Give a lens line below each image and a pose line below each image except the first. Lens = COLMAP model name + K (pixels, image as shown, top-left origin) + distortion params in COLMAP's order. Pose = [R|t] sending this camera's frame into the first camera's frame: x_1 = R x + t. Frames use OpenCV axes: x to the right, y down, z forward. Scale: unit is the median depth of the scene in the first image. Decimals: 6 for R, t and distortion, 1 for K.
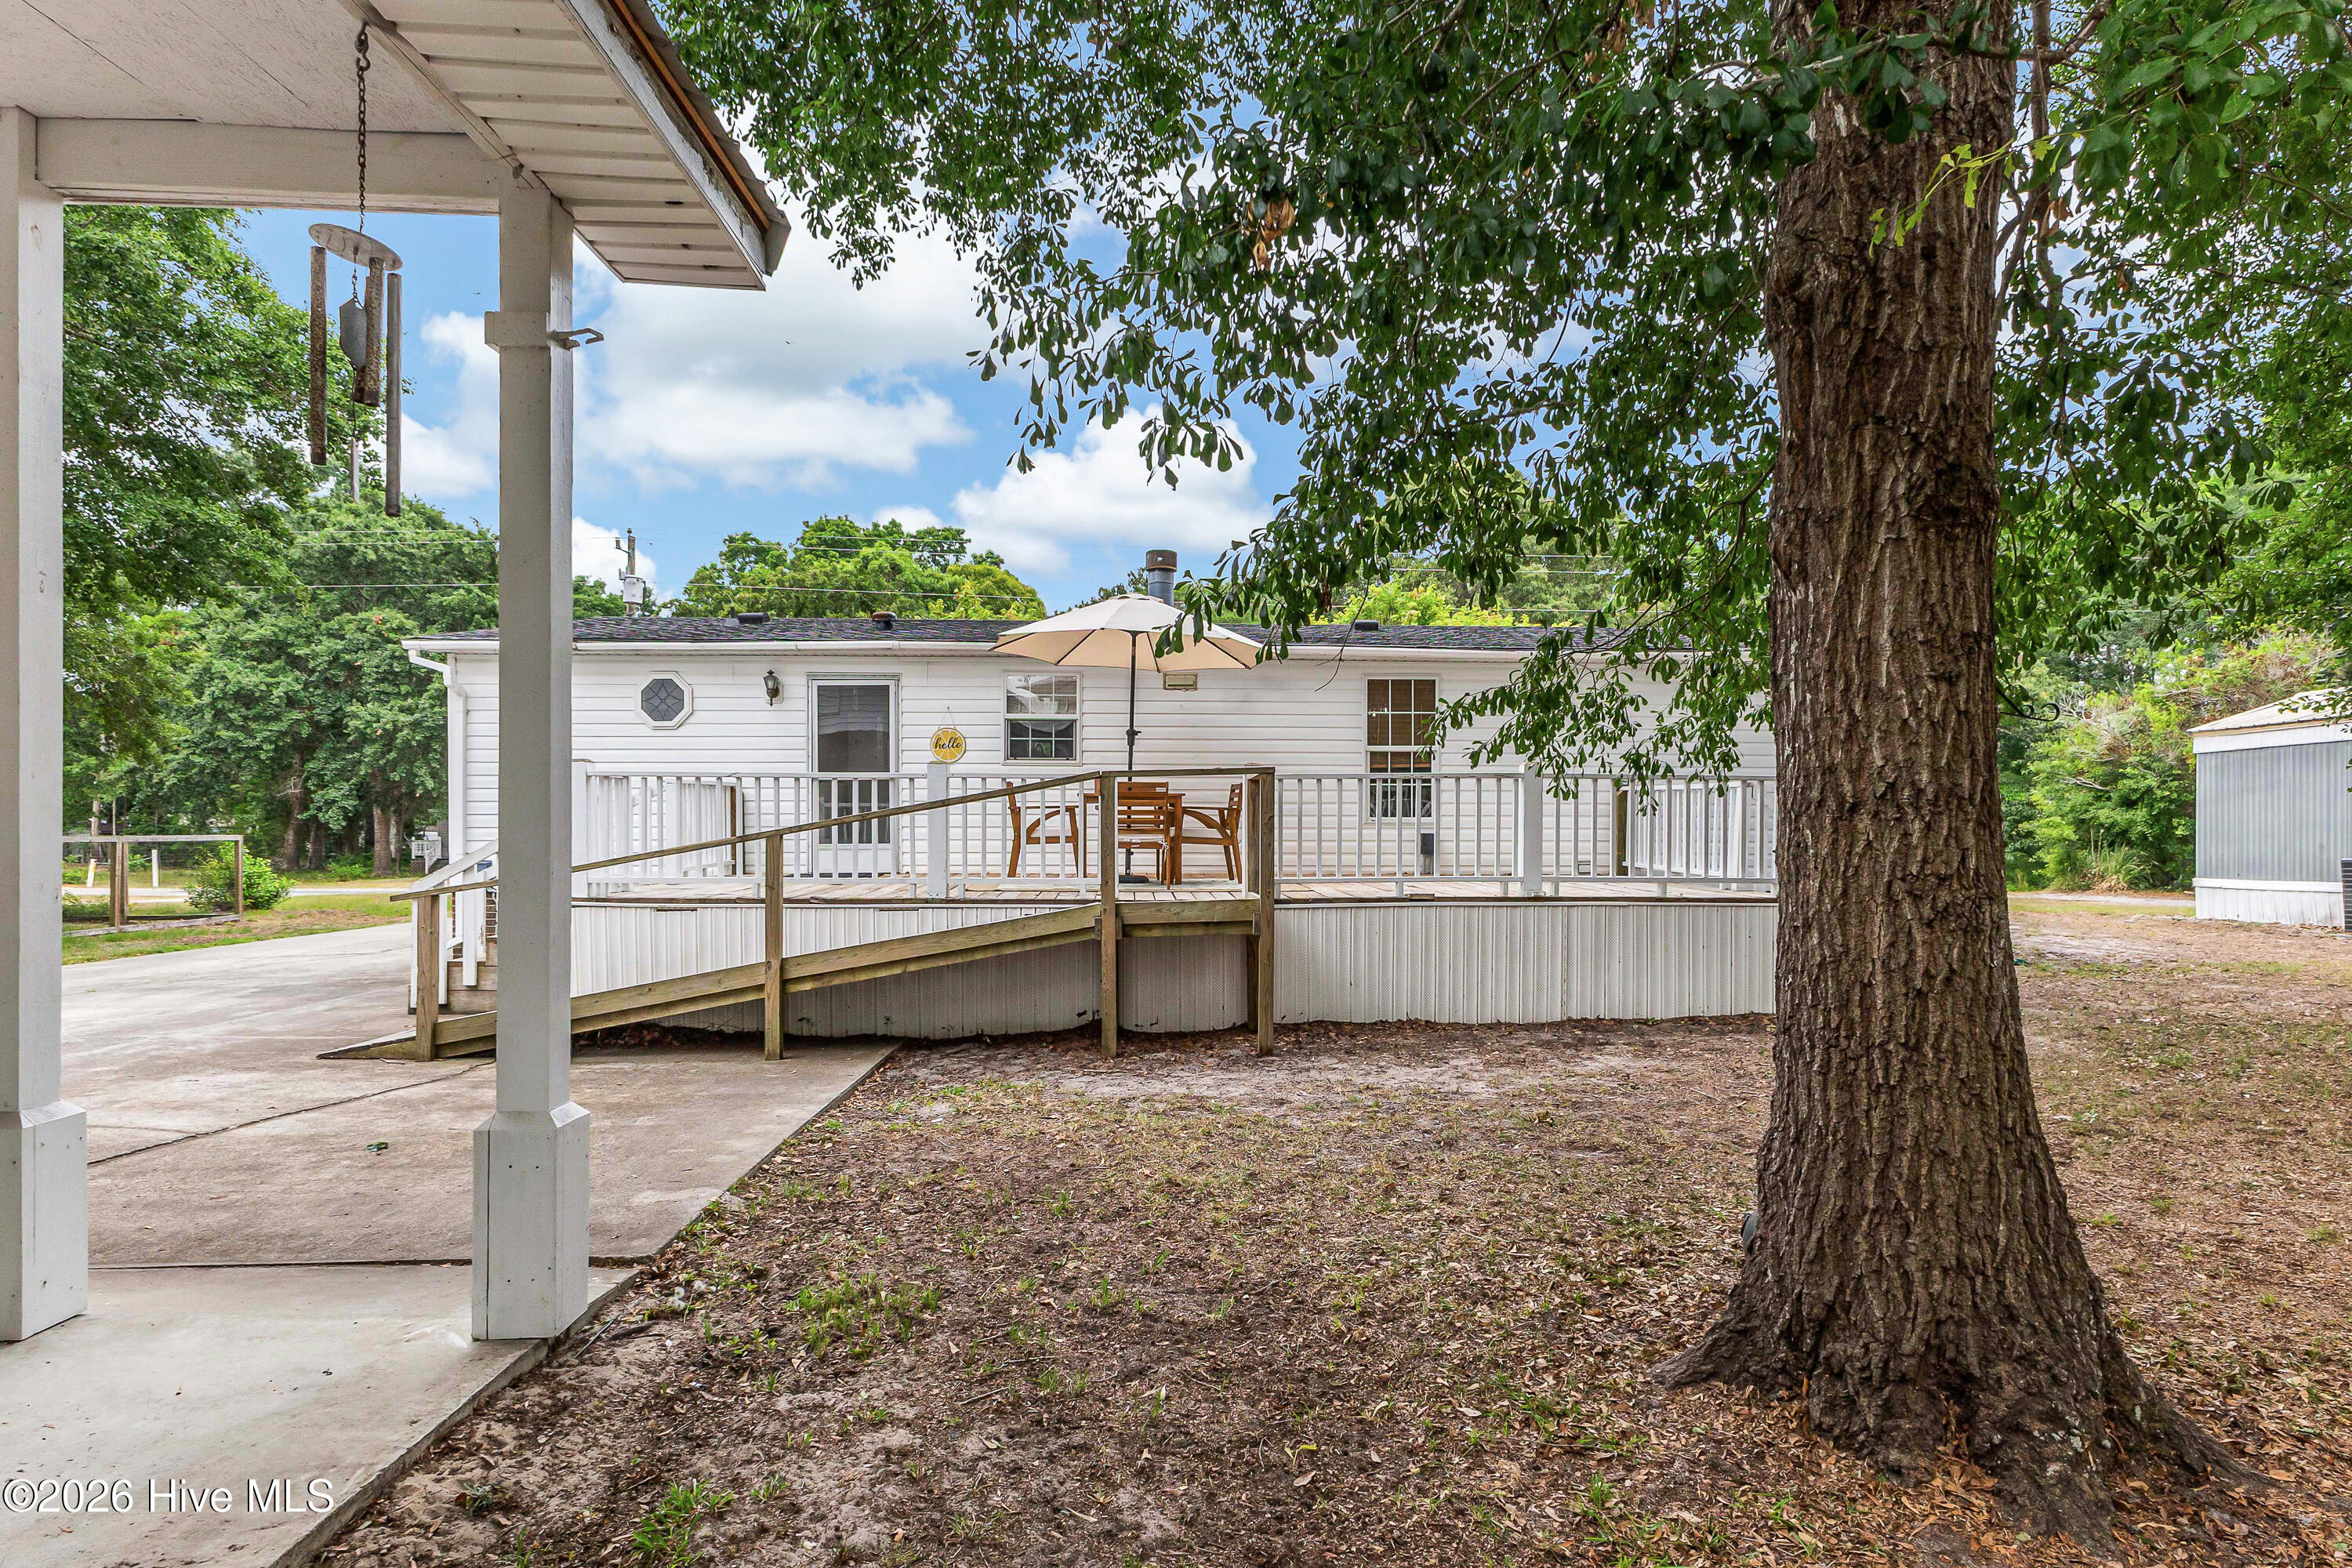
lens RADIAL K [[1266.0, 0, 1182.6], [0, 1266.0, 830.8], [0, 0, 1]] dist [0.001354, 0.000177]
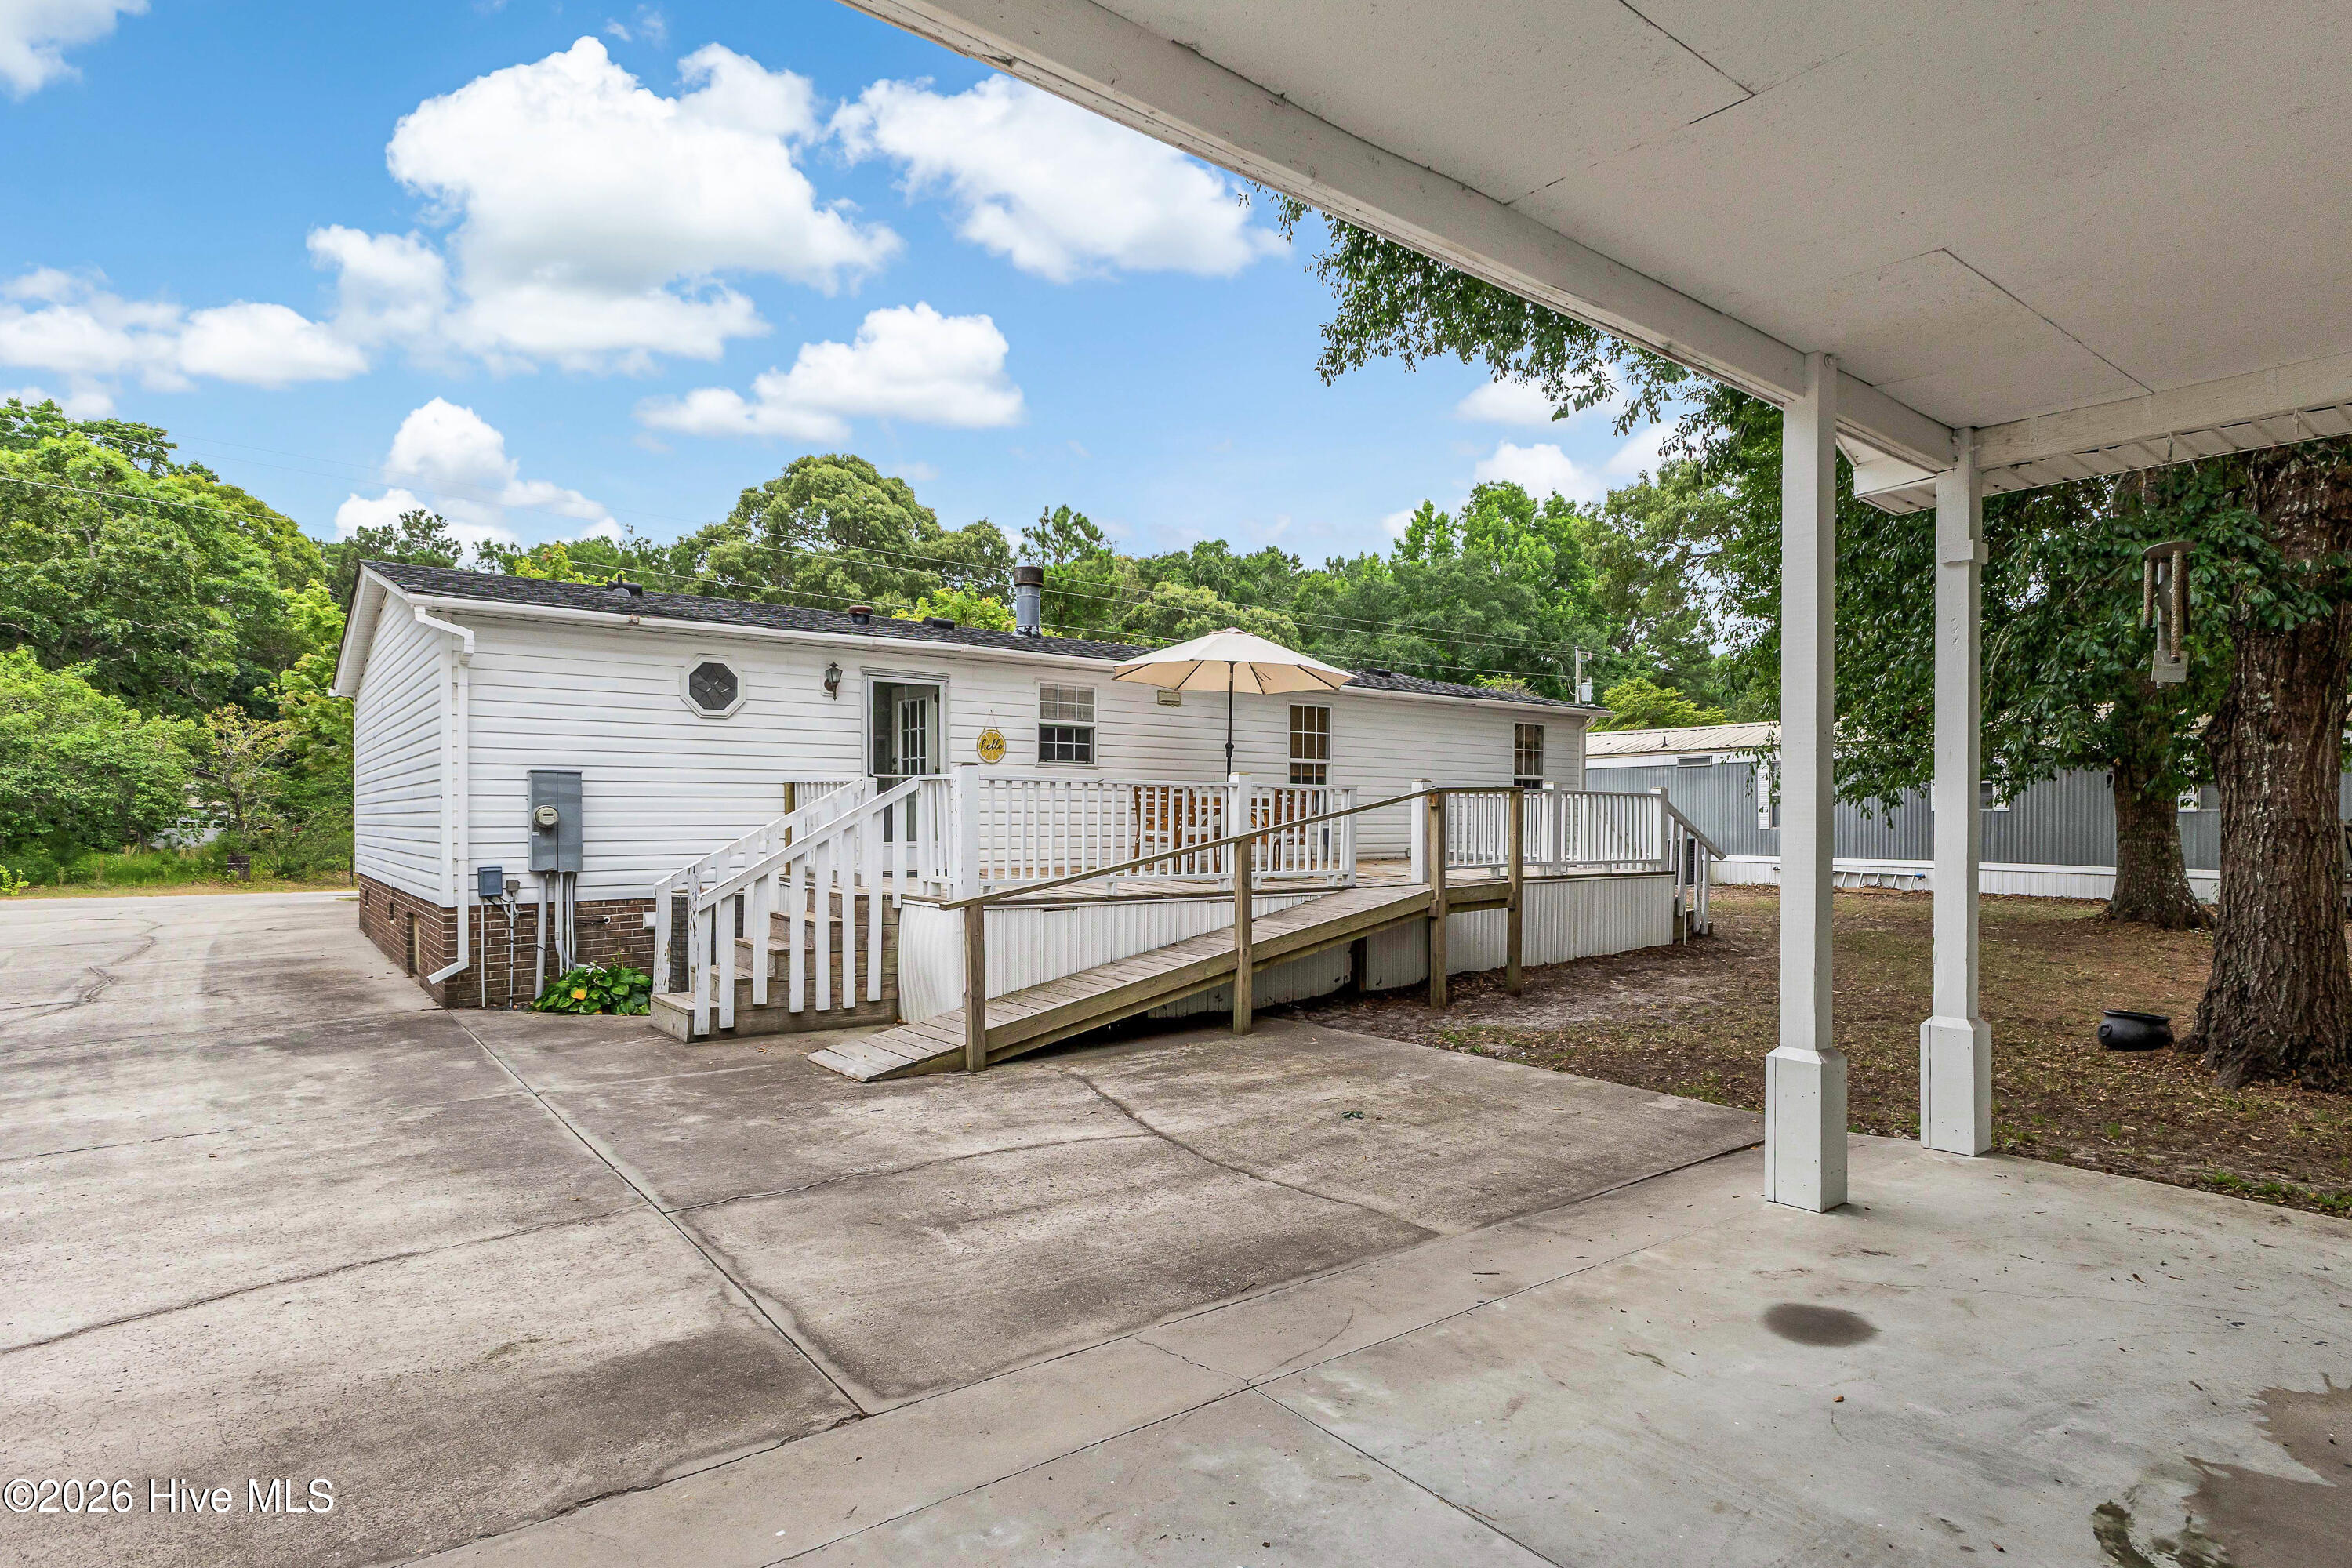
lens RADIAL K [[1224.9, 0, 1171.4], [0, 1224.9, 810.9], [0, 0, 1]] dist [0.000022, -0.000421]
pose [[0.815490, 0.005075, 0.578748, -0.656133], [-0.004900, 0.999986, -0.001864, -0.012830], [-0.578750, -0.001315, 0.815504, 0.082832]]
